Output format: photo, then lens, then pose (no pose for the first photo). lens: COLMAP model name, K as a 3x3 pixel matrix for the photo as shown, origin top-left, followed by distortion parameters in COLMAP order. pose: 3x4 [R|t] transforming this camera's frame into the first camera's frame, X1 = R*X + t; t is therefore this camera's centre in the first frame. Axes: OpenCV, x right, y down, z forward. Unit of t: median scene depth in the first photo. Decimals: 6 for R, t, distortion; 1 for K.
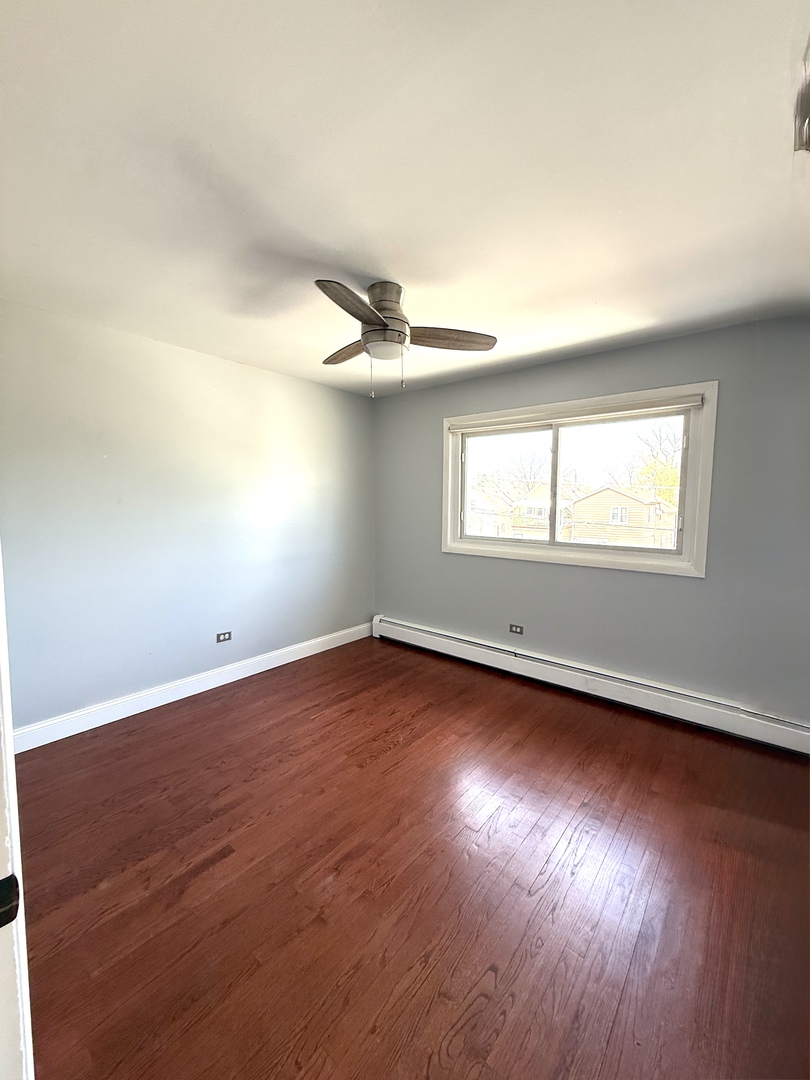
lens RADIAL K [[431.1, 0, 408.7], [0, 431.1, 532.1], [0, 0, 1]] dist [-0.000938, -0.000315]
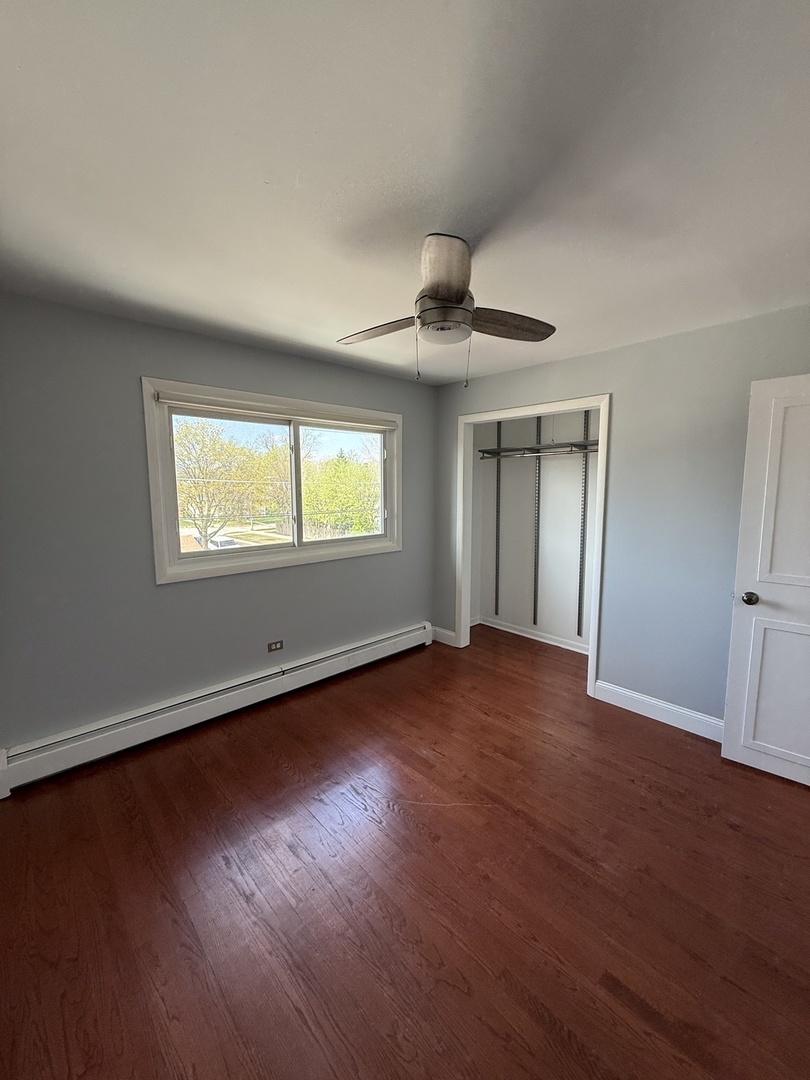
lens RADIAL K [[431.1, 0, 399.0], [0, 431.1, 535.6], [0, 0, 1]] dist [-0.000938, -0.000315]
pose [[0.141726, -0.123366, 0.982189, -0.693399], [0.075309, 0.990672, 0.113565, -0.102732], [-0.987037, 0.057872, 0.149695, 0.740178]]
